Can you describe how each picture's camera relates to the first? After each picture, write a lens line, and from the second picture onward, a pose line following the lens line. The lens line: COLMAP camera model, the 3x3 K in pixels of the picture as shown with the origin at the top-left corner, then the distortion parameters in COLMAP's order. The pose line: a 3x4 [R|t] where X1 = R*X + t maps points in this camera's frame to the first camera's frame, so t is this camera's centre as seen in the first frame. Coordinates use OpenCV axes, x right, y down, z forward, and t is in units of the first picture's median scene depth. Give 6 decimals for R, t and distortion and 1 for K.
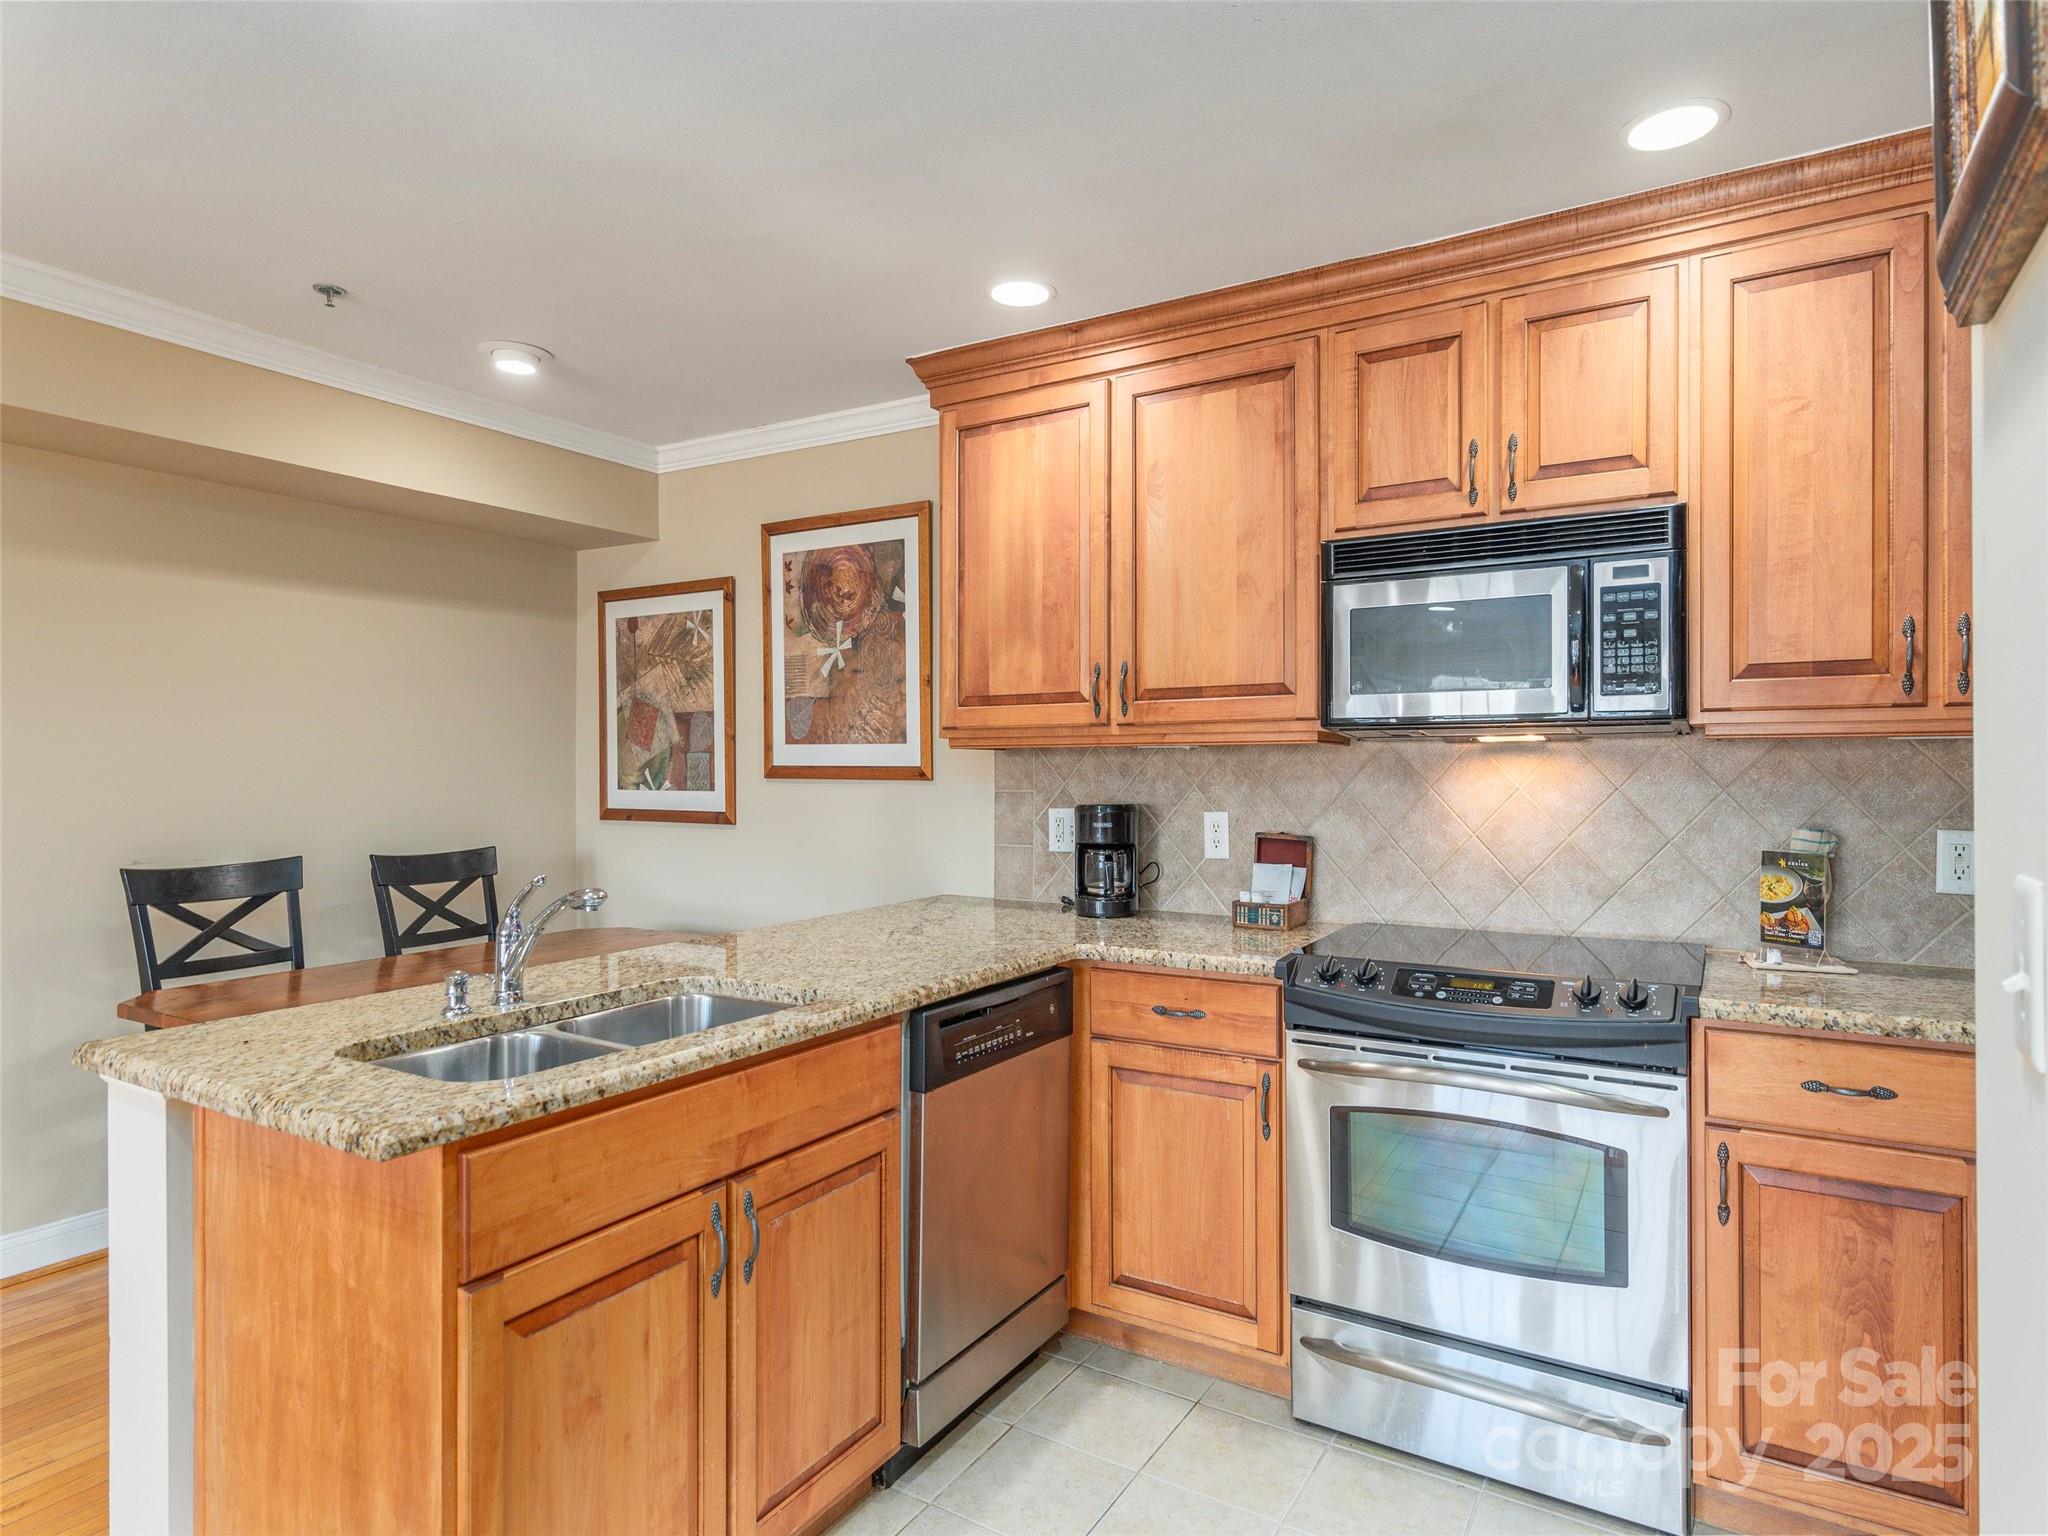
lens RADIAL K [[1108.4, 0, 1032.6], [0, 1108.4, 776.7], [0, 0, 1]] dist [0.001812, 0.000302]
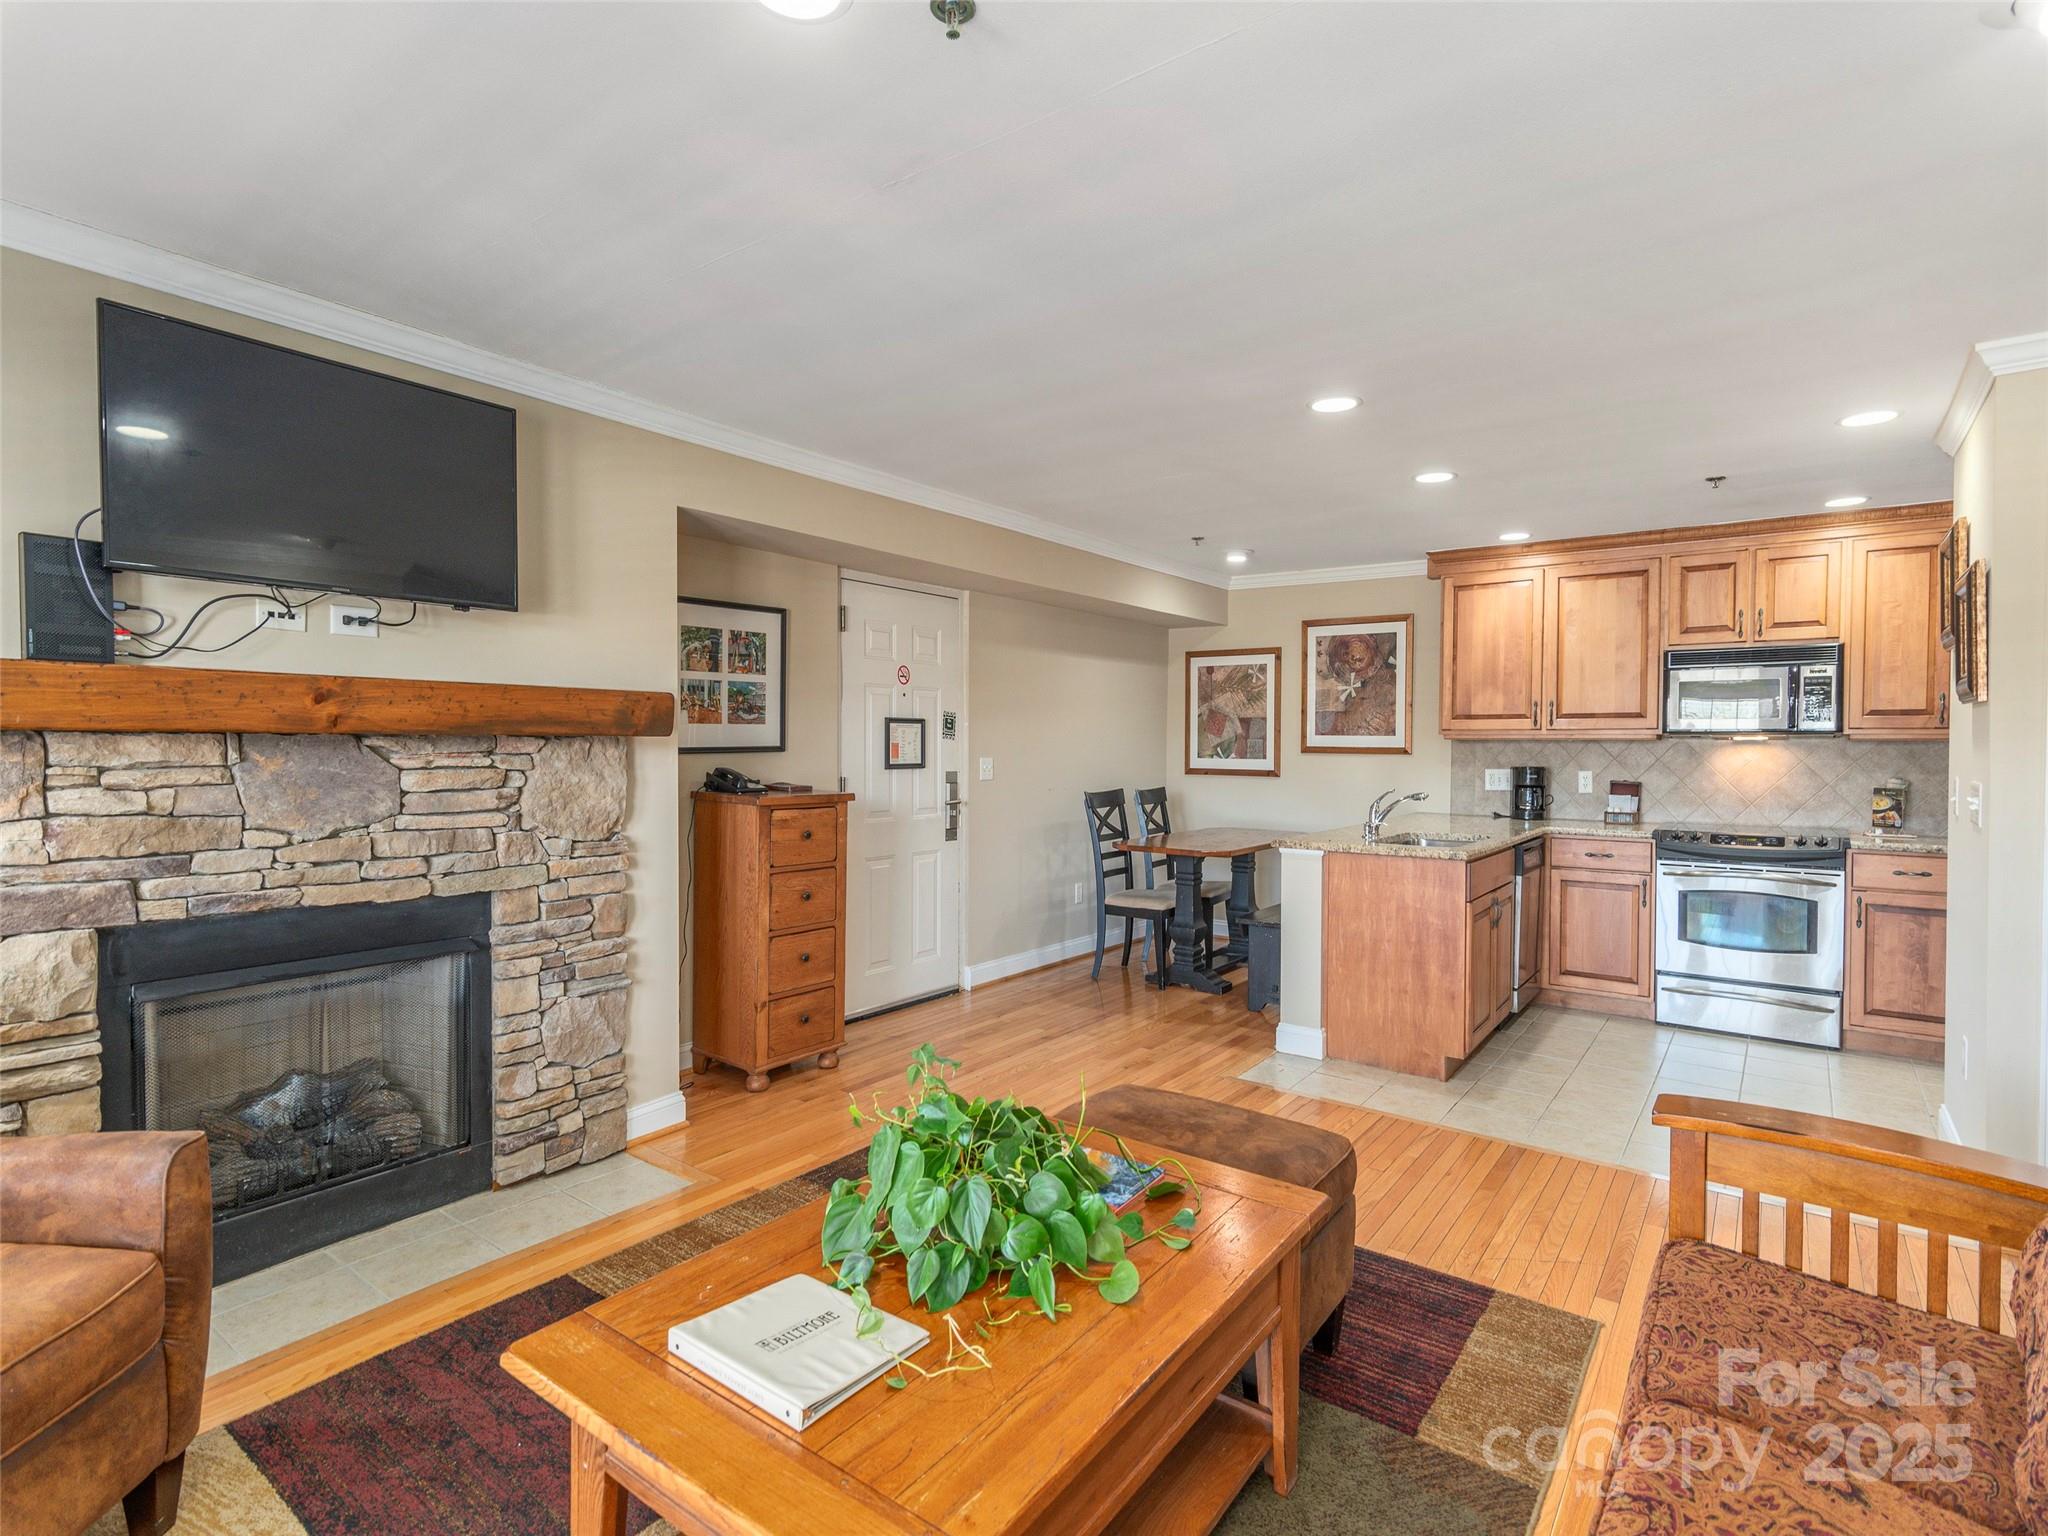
lens RADIAL K [[997.9, 0, 1024.0], [0, 997.9, 768.0], [0, 0, 1]] dist [0.012476, -0.000006]
pose [[0.996221, 0.010553, -0.086214, -0.813908], [-0.009225, 0.999833, 0.015789, 0.006673], [0.086367, -0.014934, 0.996151, -1.093861]]
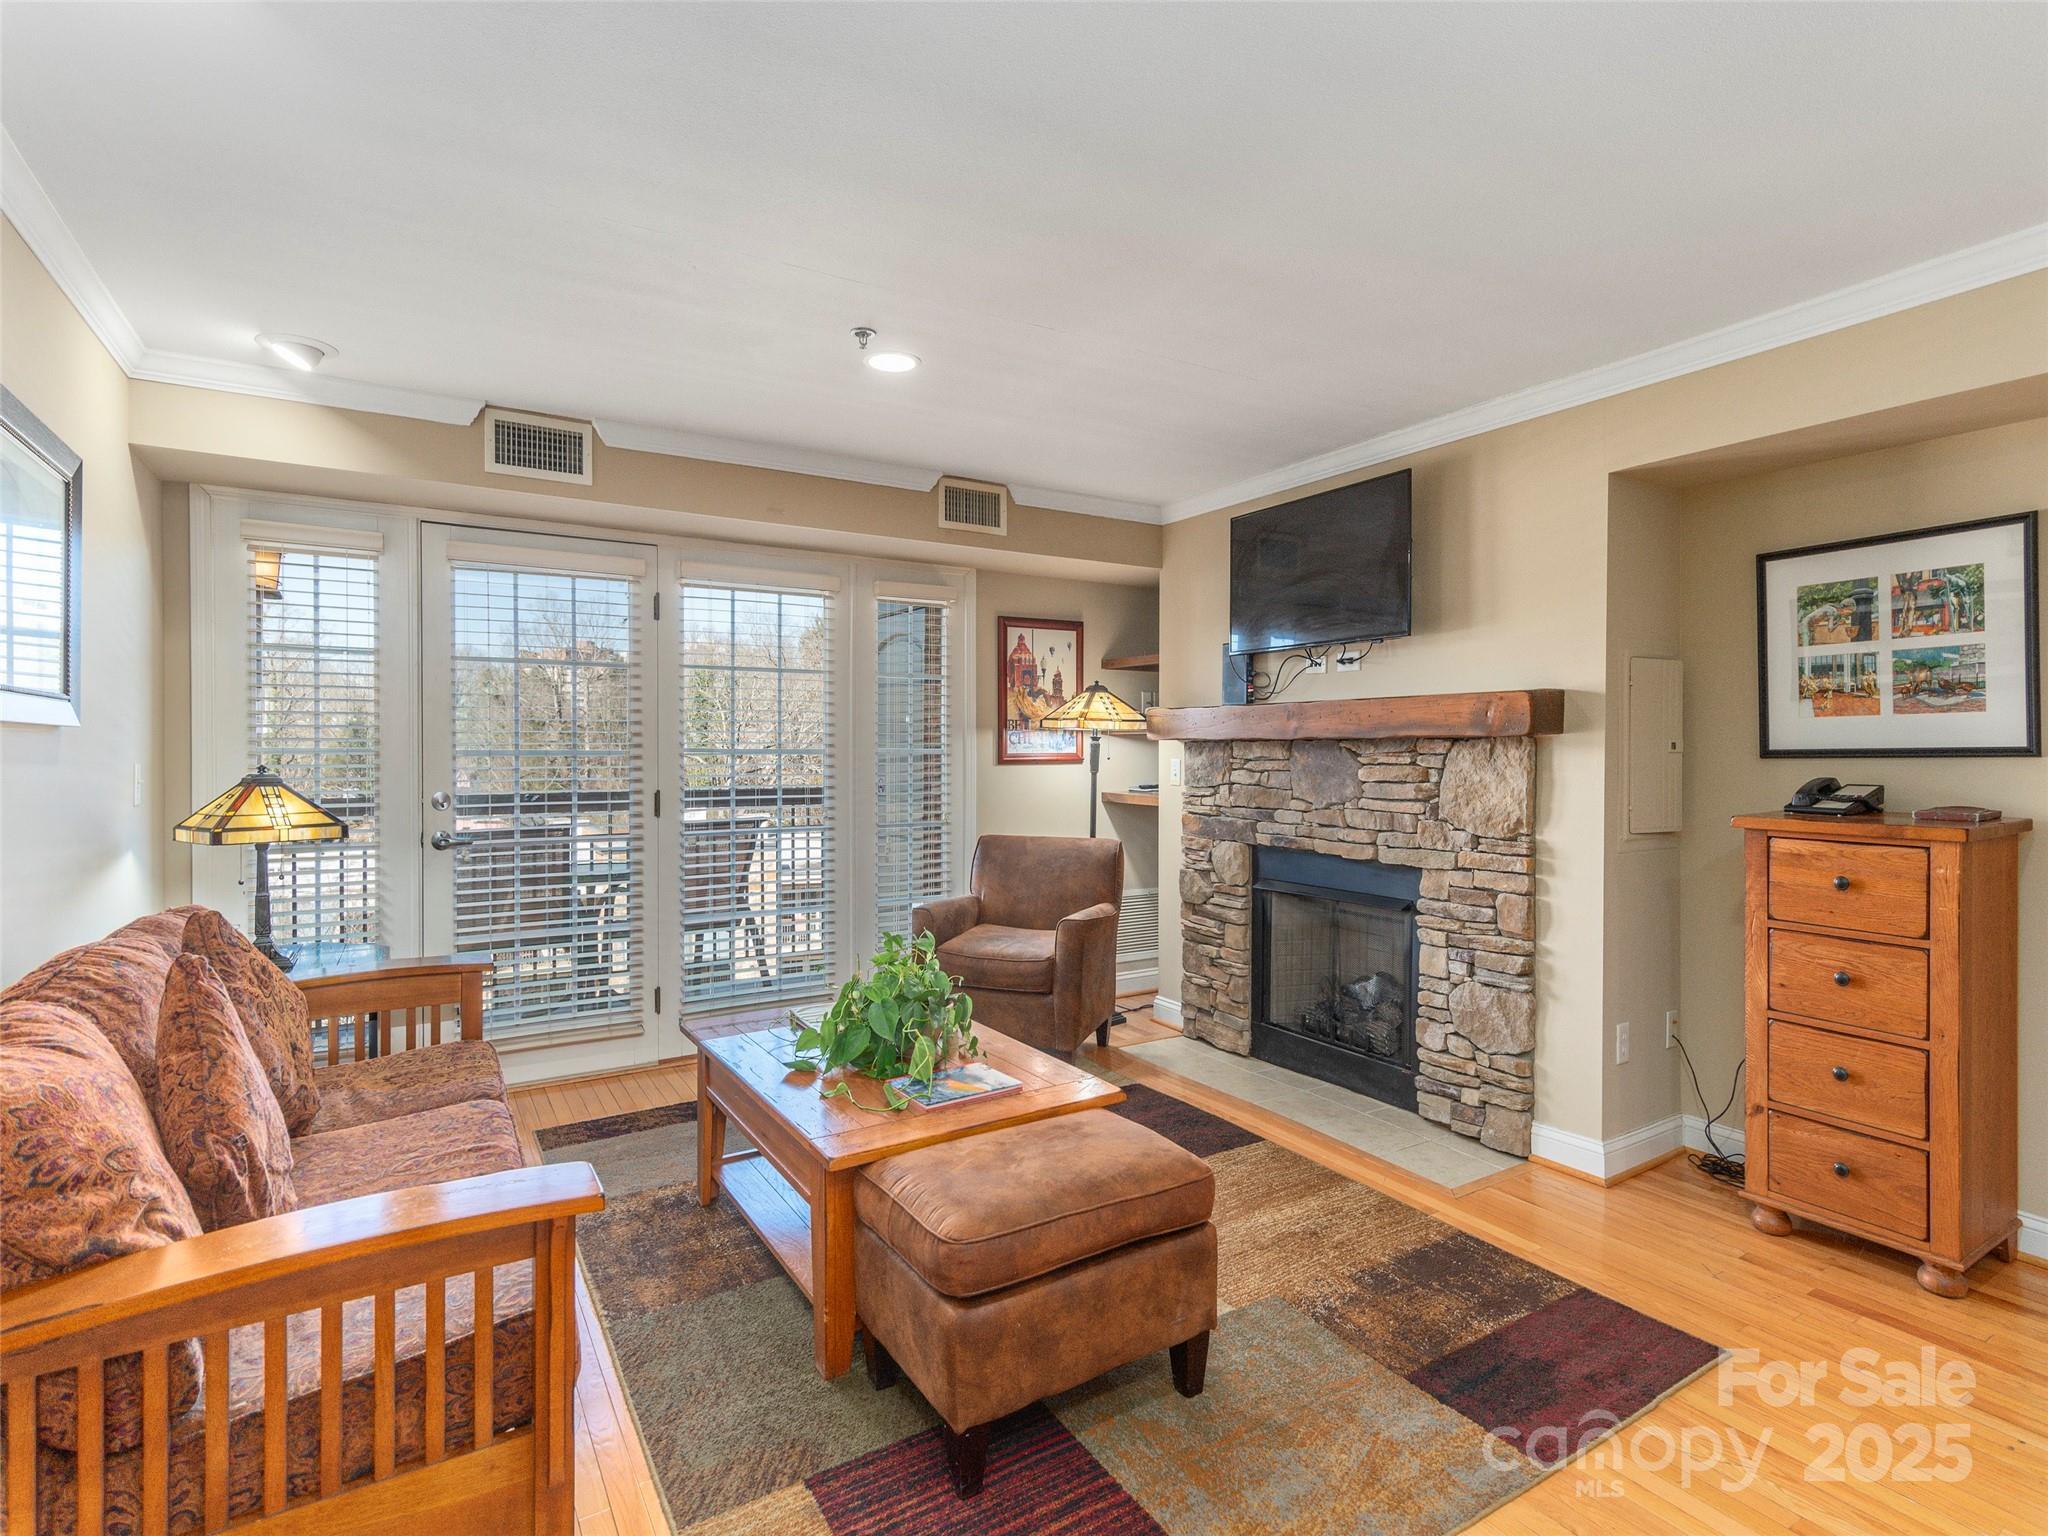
lens RADIAL K [[997.9, 0, 1024.0], [0, 997.9, 768.0], [0, 0, 1]] dist [0.012476, -0.000006]
pose [[-0.429189, 0.016922, -0.903056, 1.530430], [-0.009233, 0.999690, 0.023121, 0.006948], [0.903168, 0.018261, -0.428900, 2.471038]]
